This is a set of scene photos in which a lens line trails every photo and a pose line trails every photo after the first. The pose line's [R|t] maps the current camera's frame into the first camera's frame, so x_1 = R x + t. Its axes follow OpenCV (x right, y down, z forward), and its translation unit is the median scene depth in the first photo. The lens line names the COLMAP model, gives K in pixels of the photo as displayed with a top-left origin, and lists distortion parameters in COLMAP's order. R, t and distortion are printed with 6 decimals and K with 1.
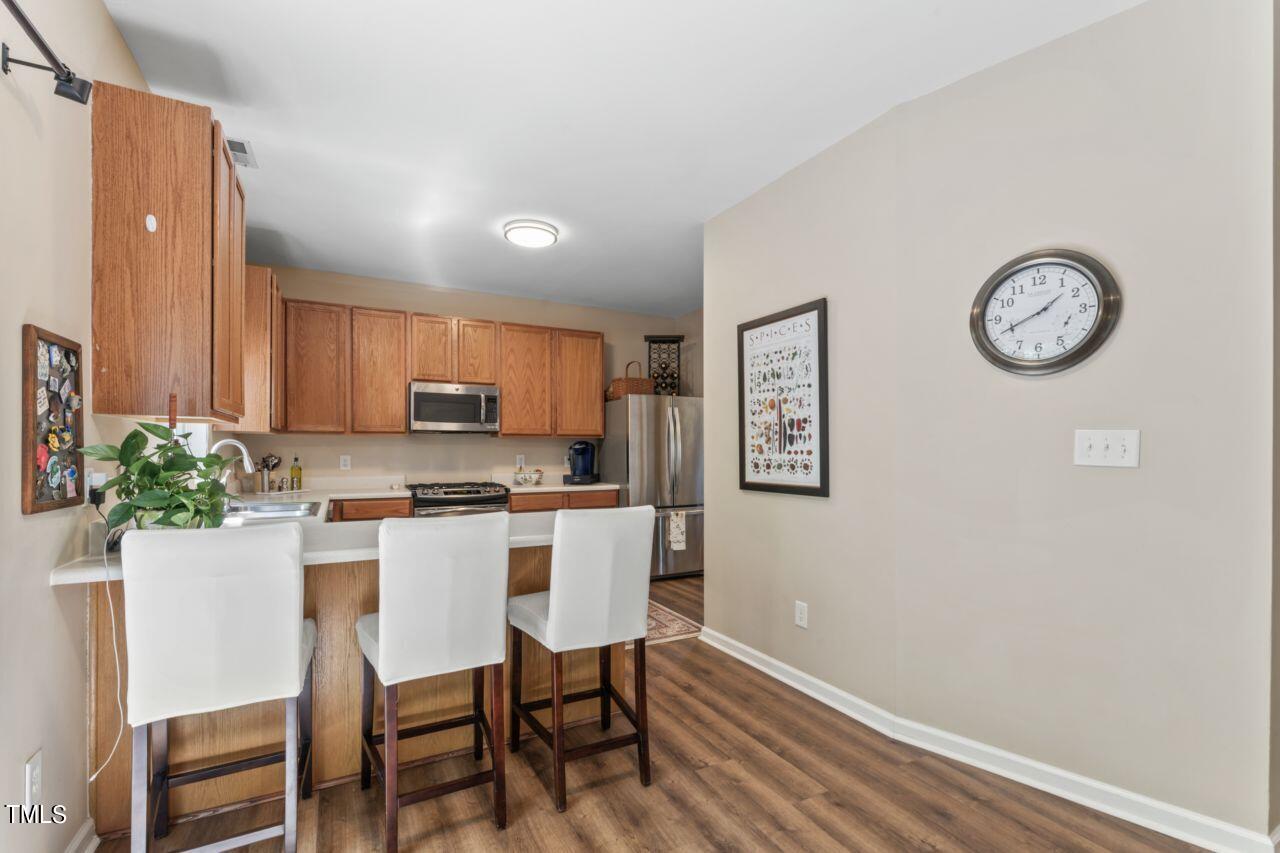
lens RADIAL K [[557.6, 0, 638.4], [0, 557.6, 450.7], [0, 0, 1]] dist [-0.000494, 0.000578]
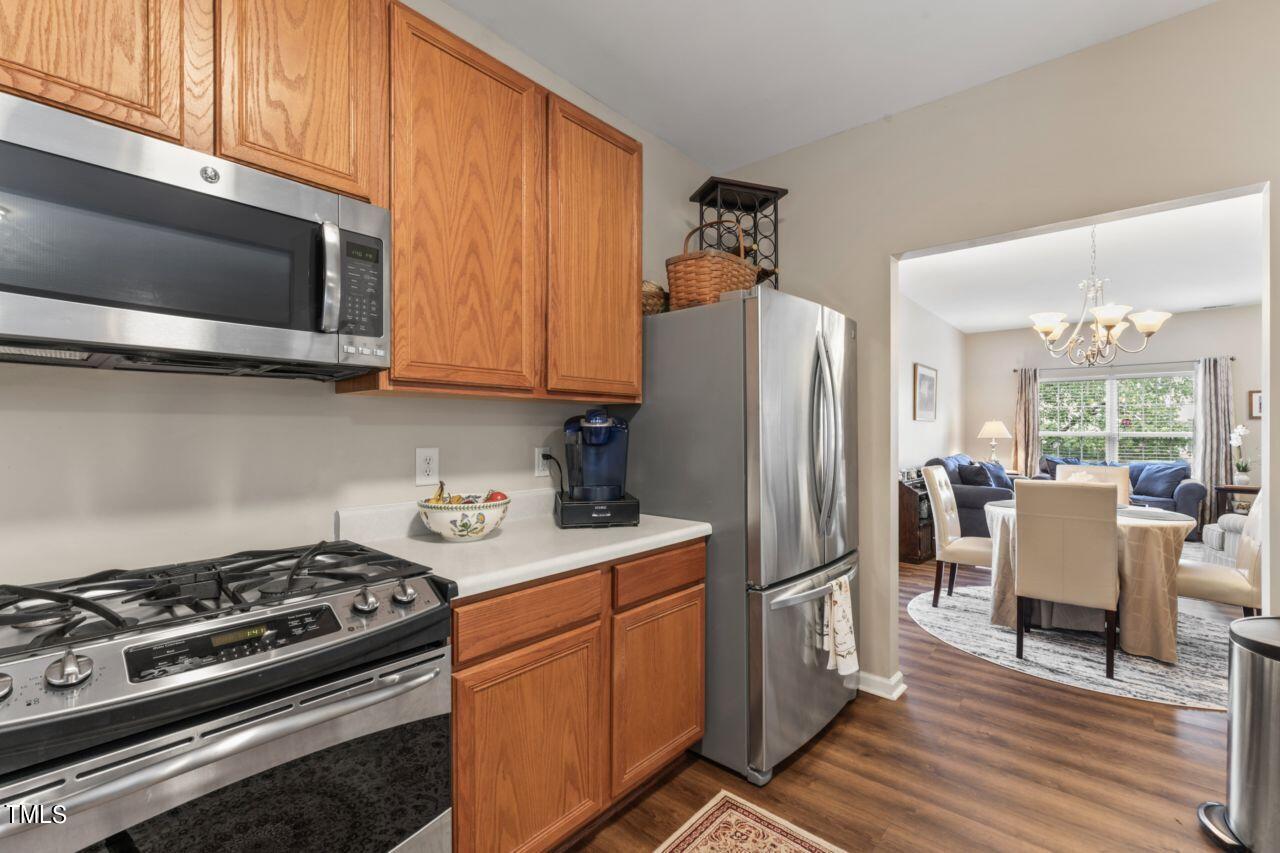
lens RADIAL K [[557.6, 0, 642.5], [0, 557.6, 428.5], [0, 0, 1]] dist [-0.000494, 0.000578]
pose [[0.933618, 0.000516, 0.358270, -0.226096], [0.000626, 0.999995, -0.003072, -0.003297], [-0.358270, 0.003092, 0.933613, 0.677266]]
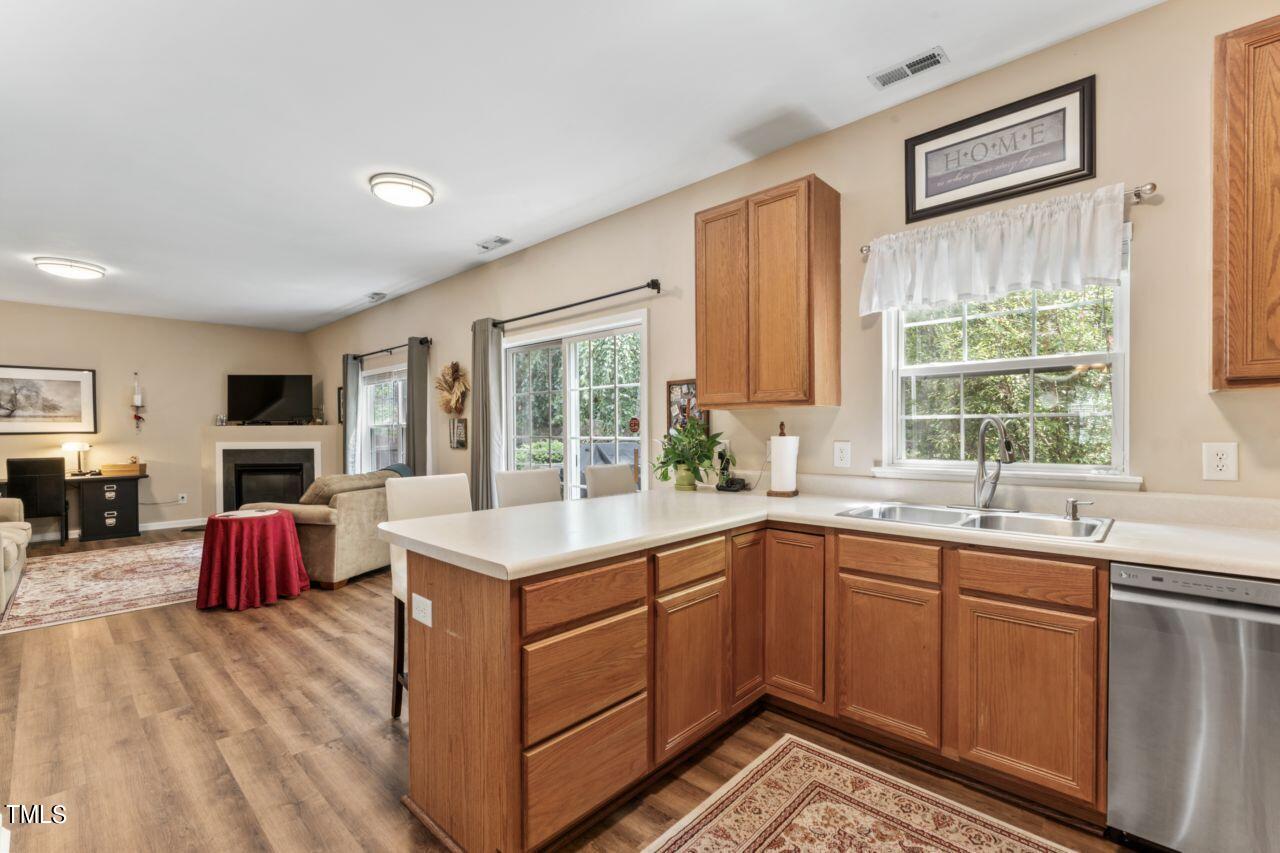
lens RADIAL K [[557.6, 0, 640.5], [0, 557.6, 436.2], [0, 0, 1]] dist [-0.000494, 0.000578]
pose [[-0.945483, 0.006054, -0.325614, -0.038069], [0.002237, 0.999924, 0.012096, -0.001577], [0.325663, 0.010708, -0.945425, 0.907283]]
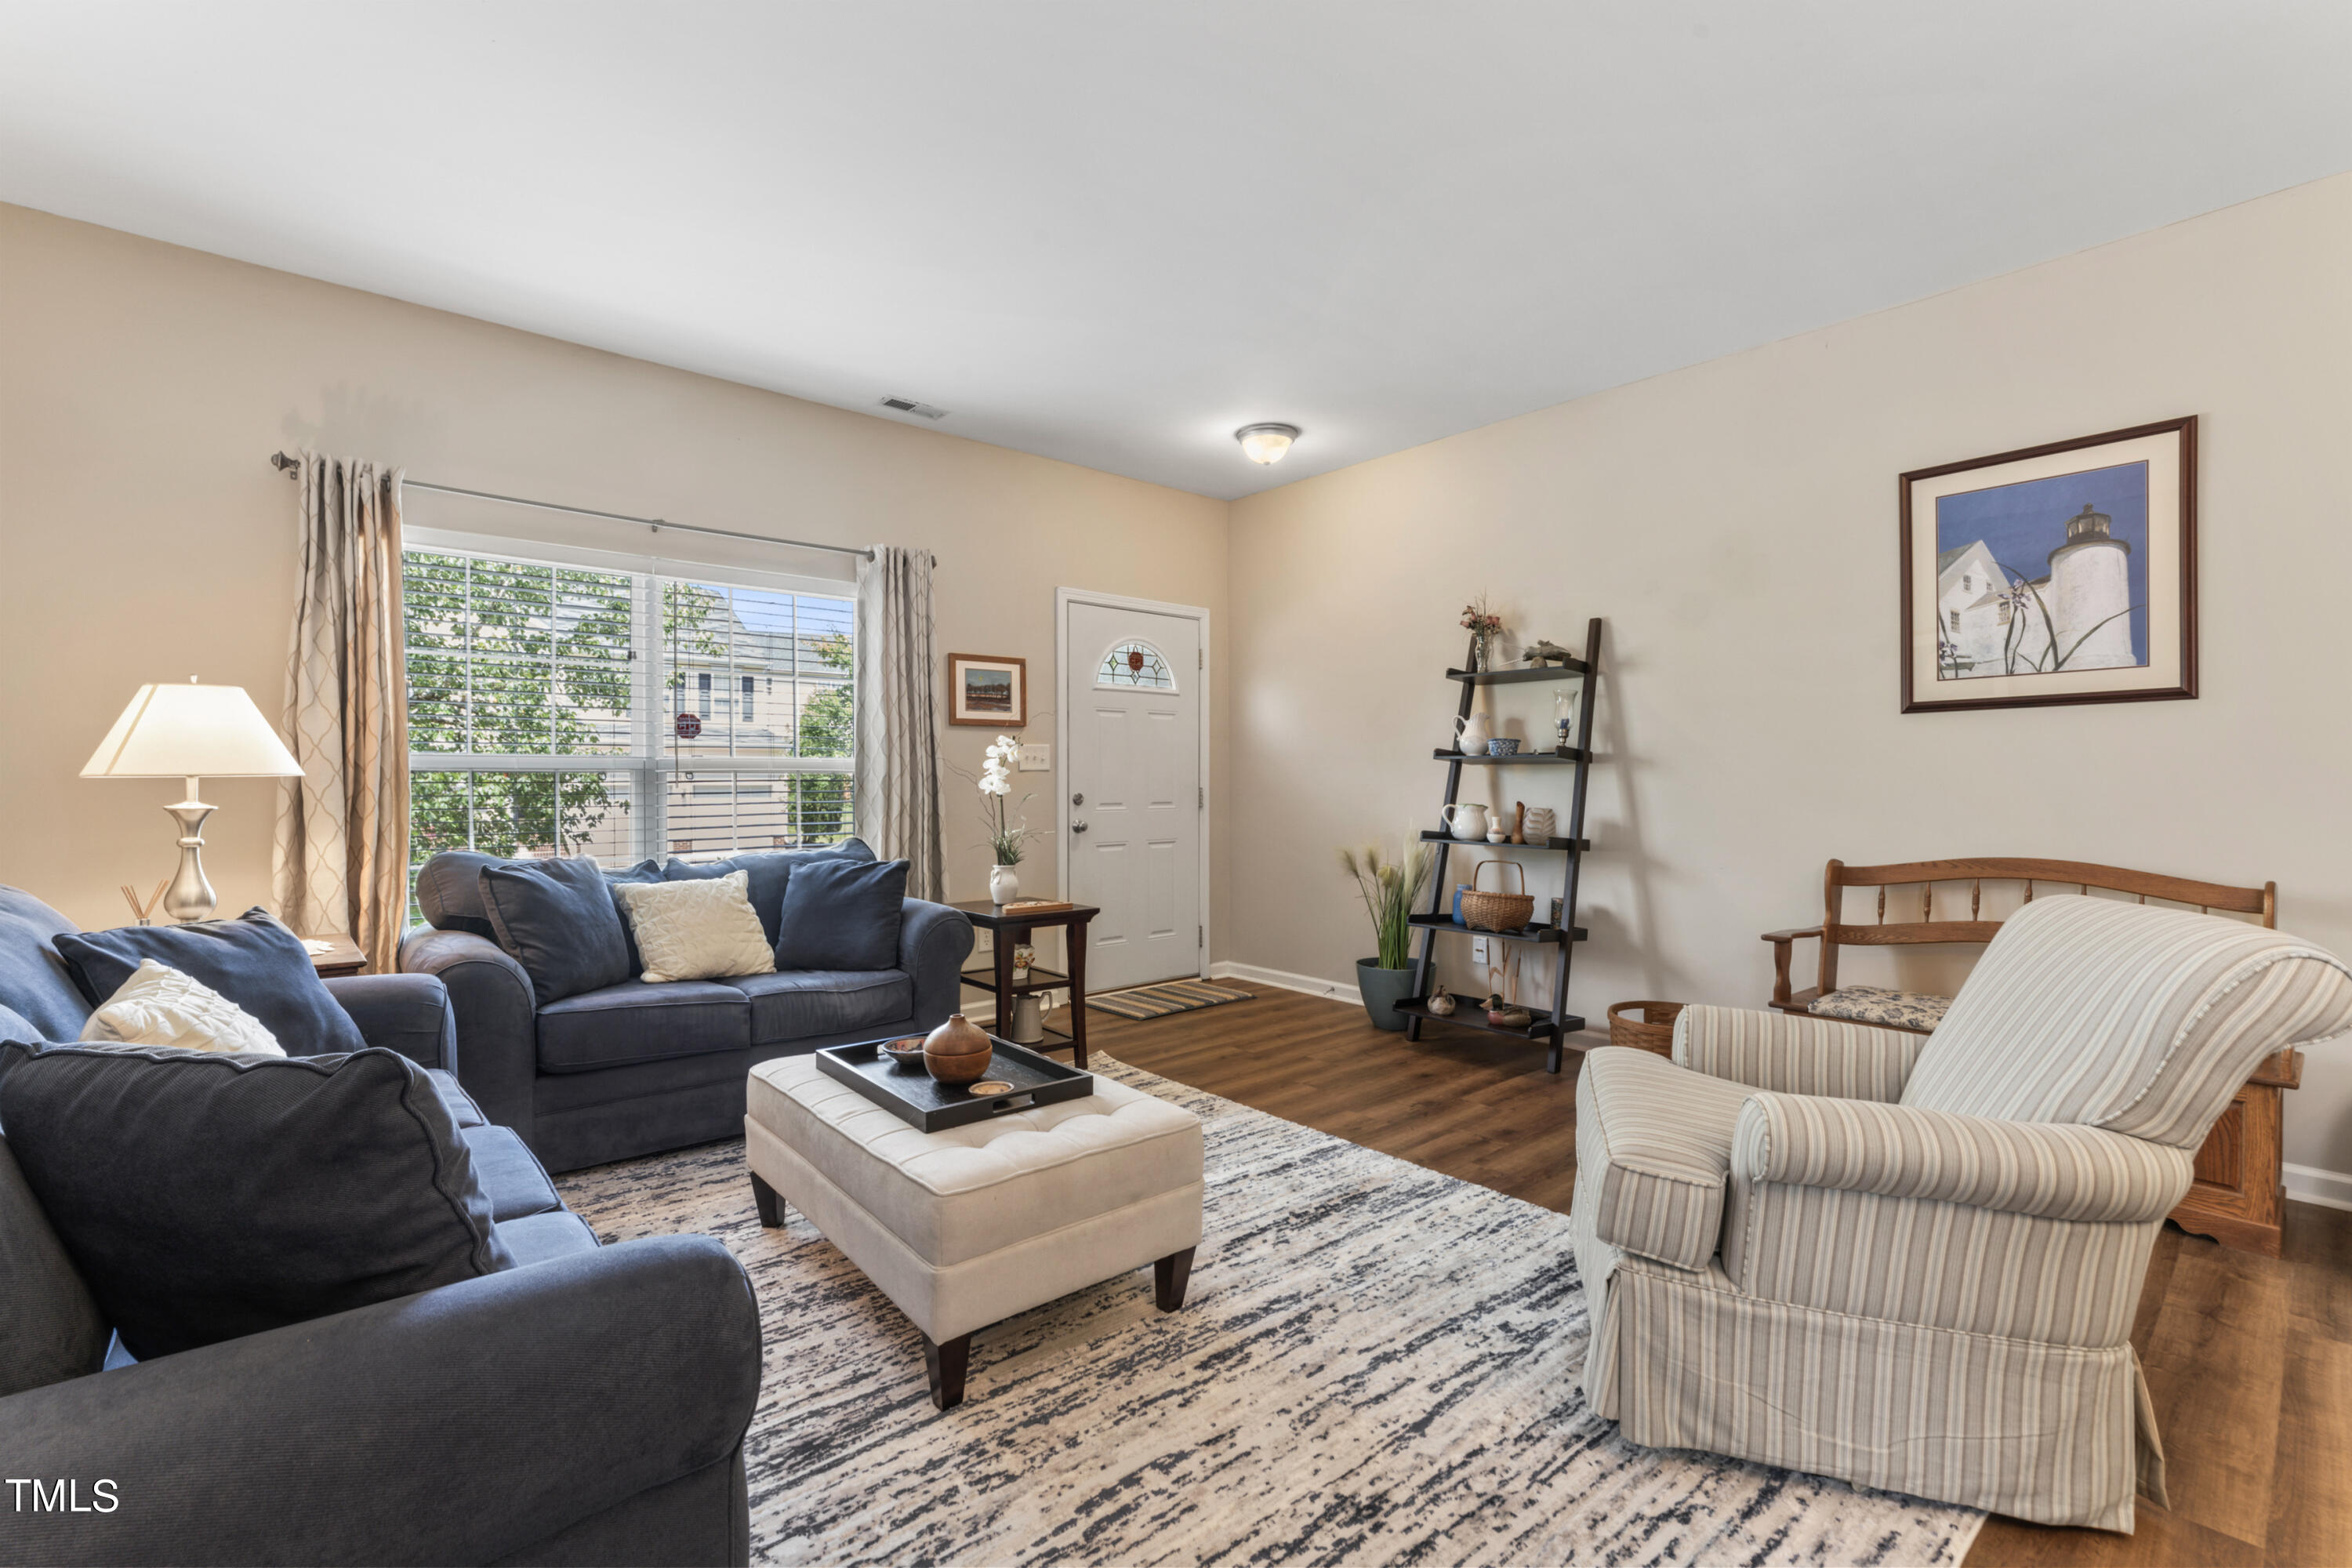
lens RADIAL K [[1021.4, 0, 1181.9], [0, 1021.4, 786.1], [0, 0, 1]] dist [-0.001625, 0.000046]
pose [[-0.226501, -0.005677, 0.973994, 0.596347], [0.001403, 0.999980, 0.006155, 0.021123], [-0.974010, 0.002761, -0.226488, 1.380423]]
